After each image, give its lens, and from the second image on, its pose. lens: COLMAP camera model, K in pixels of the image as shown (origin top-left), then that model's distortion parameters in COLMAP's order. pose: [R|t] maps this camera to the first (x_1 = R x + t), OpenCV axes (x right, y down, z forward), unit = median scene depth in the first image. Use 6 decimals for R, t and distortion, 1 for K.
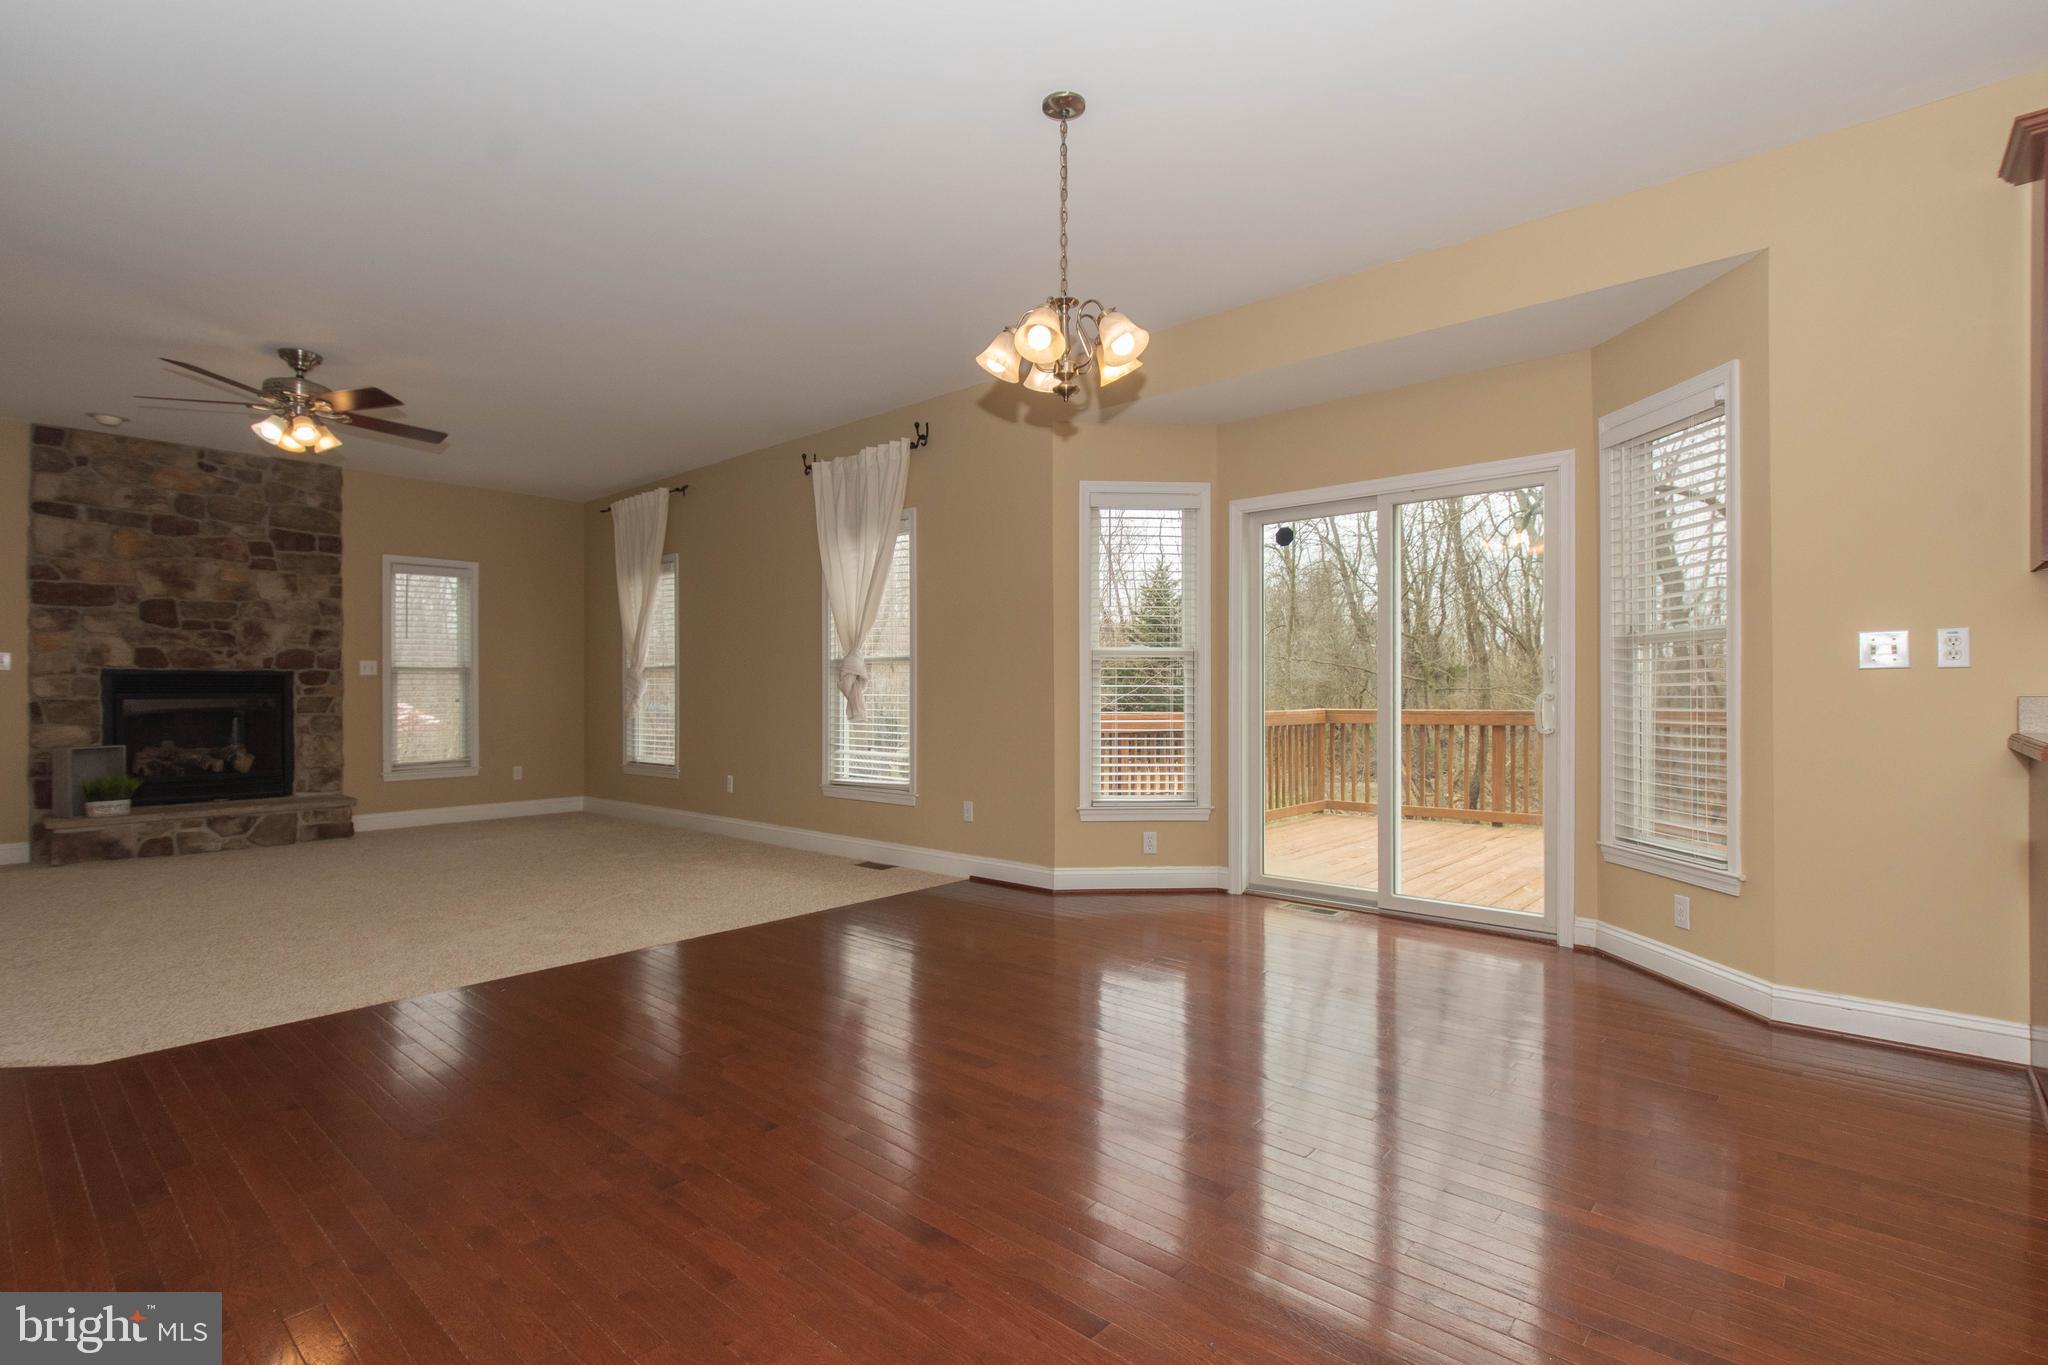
lens RADIAL K [[930.5, 0, 994.2], [0, 930.5, 688.0], [0, 0, 1]] dist [0.002035, -0.001063]
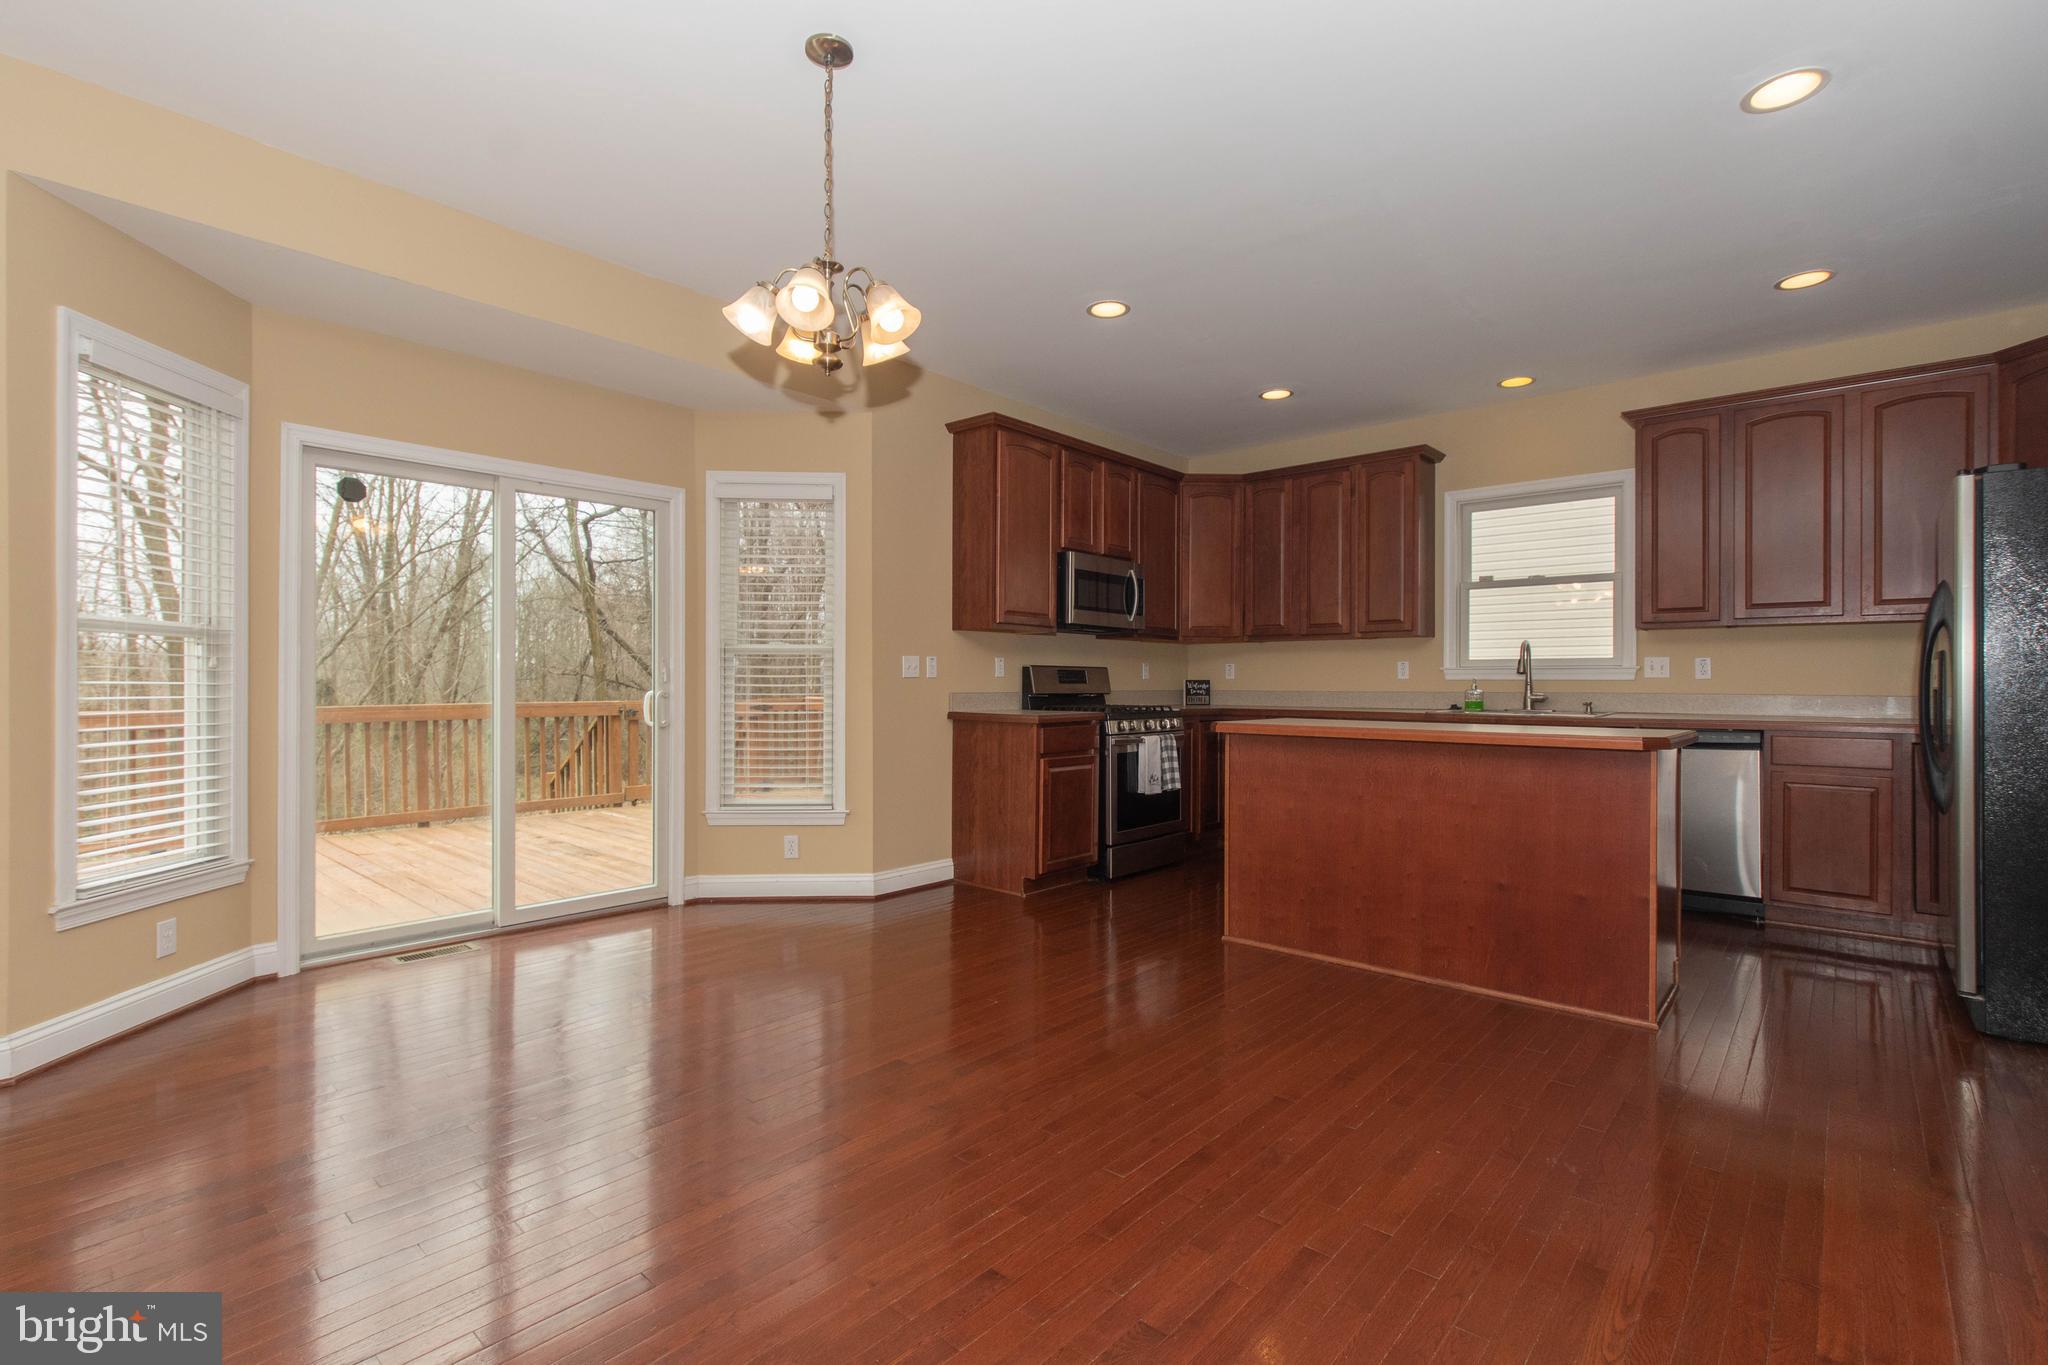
lens RADIAL K [[930.5, 0, 1014.8], [0, 930.5, 681.6], [0, 0, 1]] dist [0.002035, -0.001063]
pose [[0.009914, 0.006902, 0.999927, -0.348477], [-0.001815, 0.999975, -0.006884, -0.000169], [-0.999949, -0.001746, 0.009927, 0.338247]]
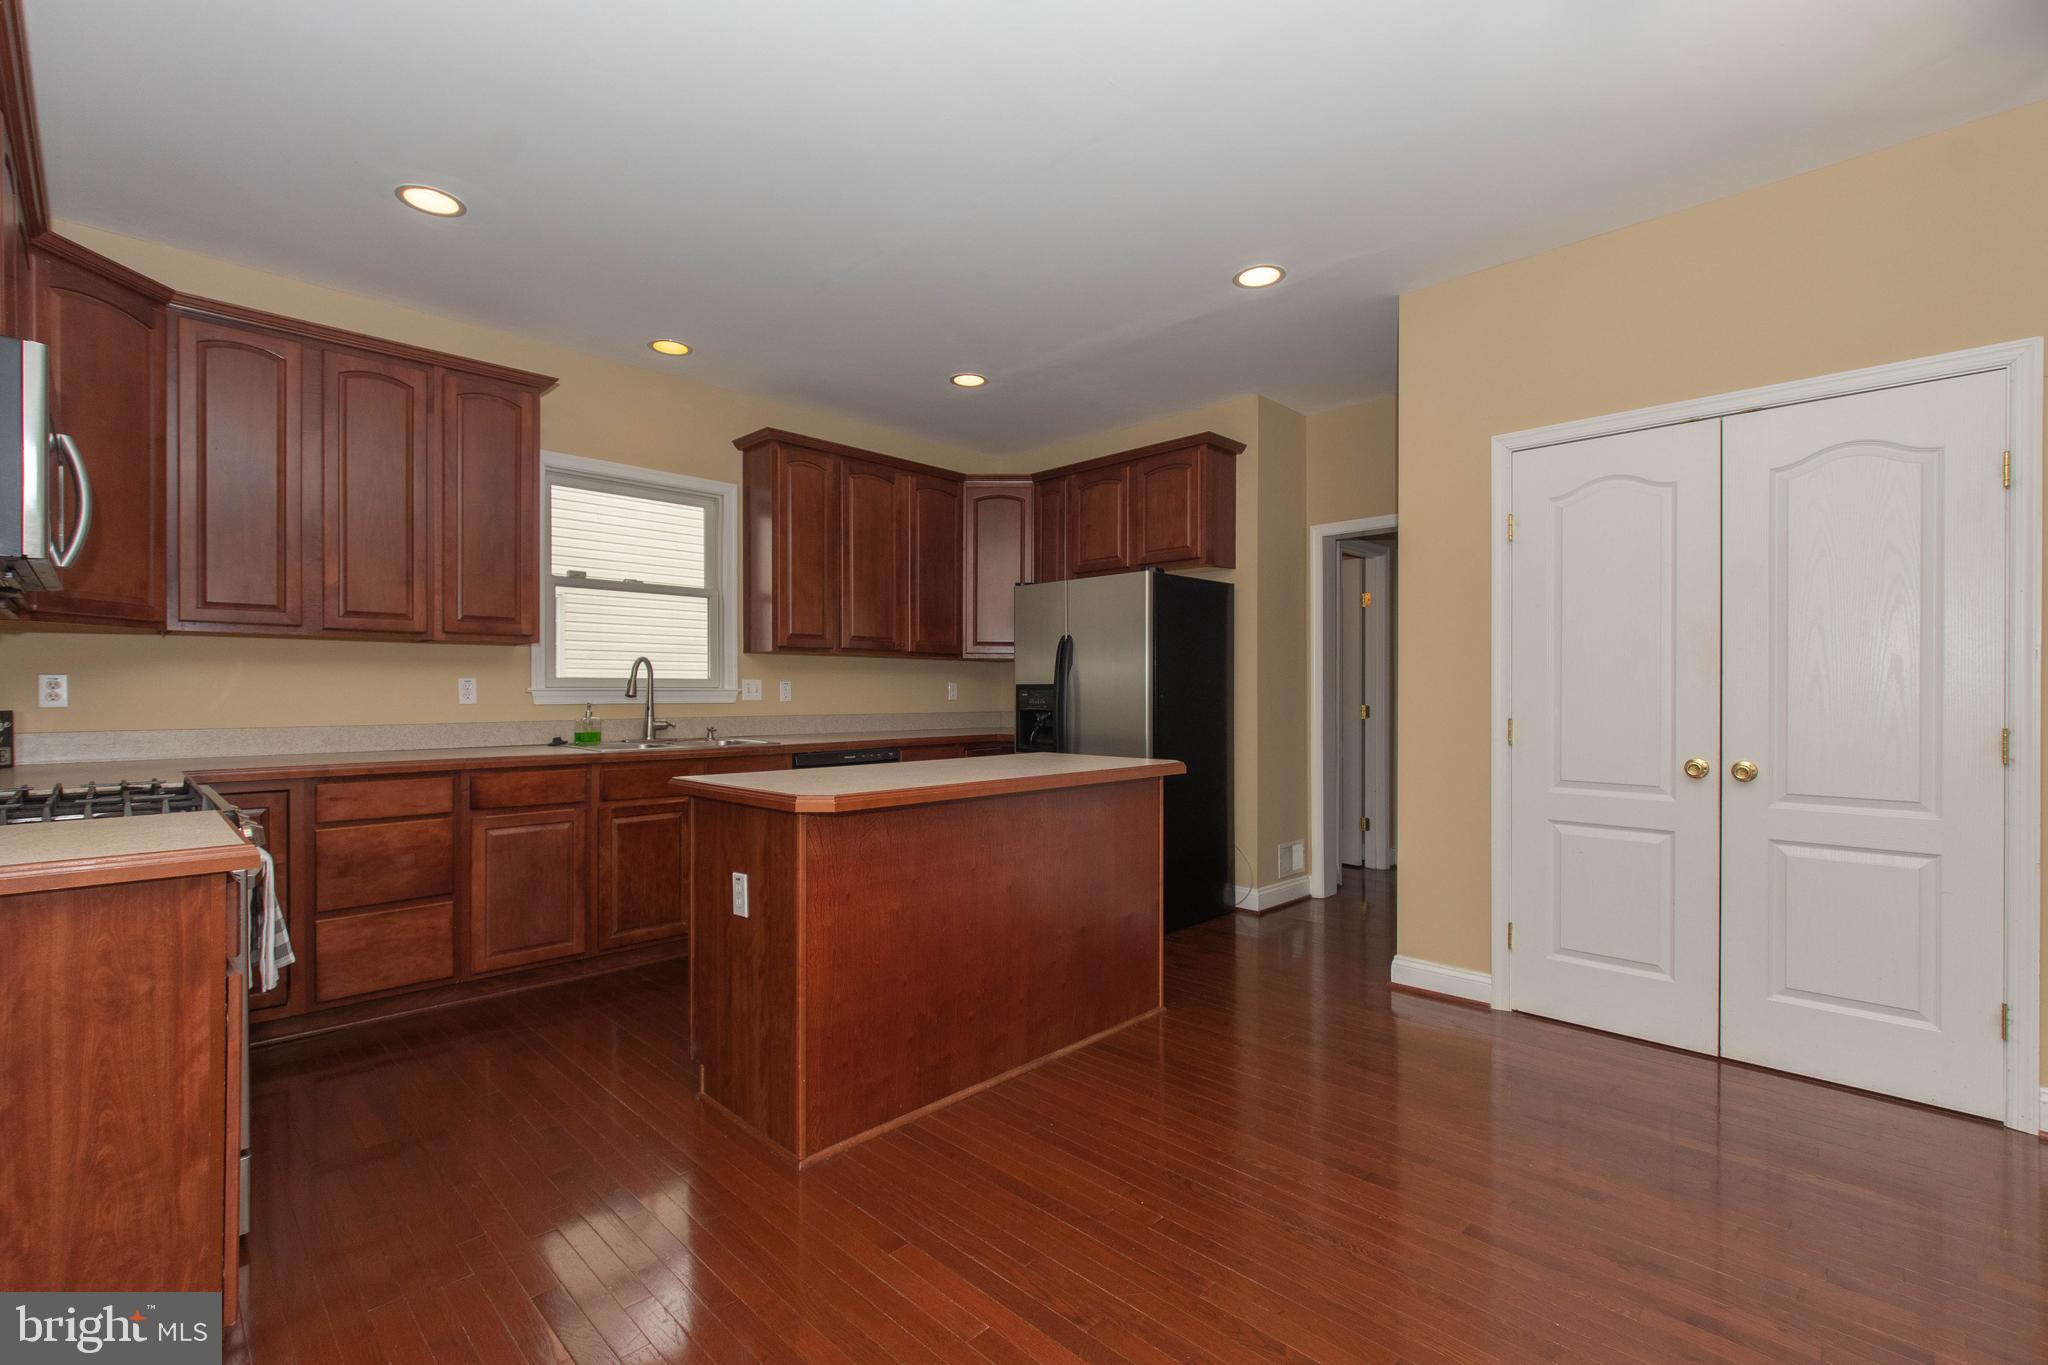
lens RADIAL K [[910.0, 0, 1021.6], [0, 910.0, 693.3], [0, 0, 1]] dist [-0.002509, 0.001401]
pose [[-0.998364, 0.003015, 0.057099, 0.179038], [0.003268, 0.999985, 0.004351, -0.018644], [-0.057085, 0.004531, -0.998359, 0.556879]]
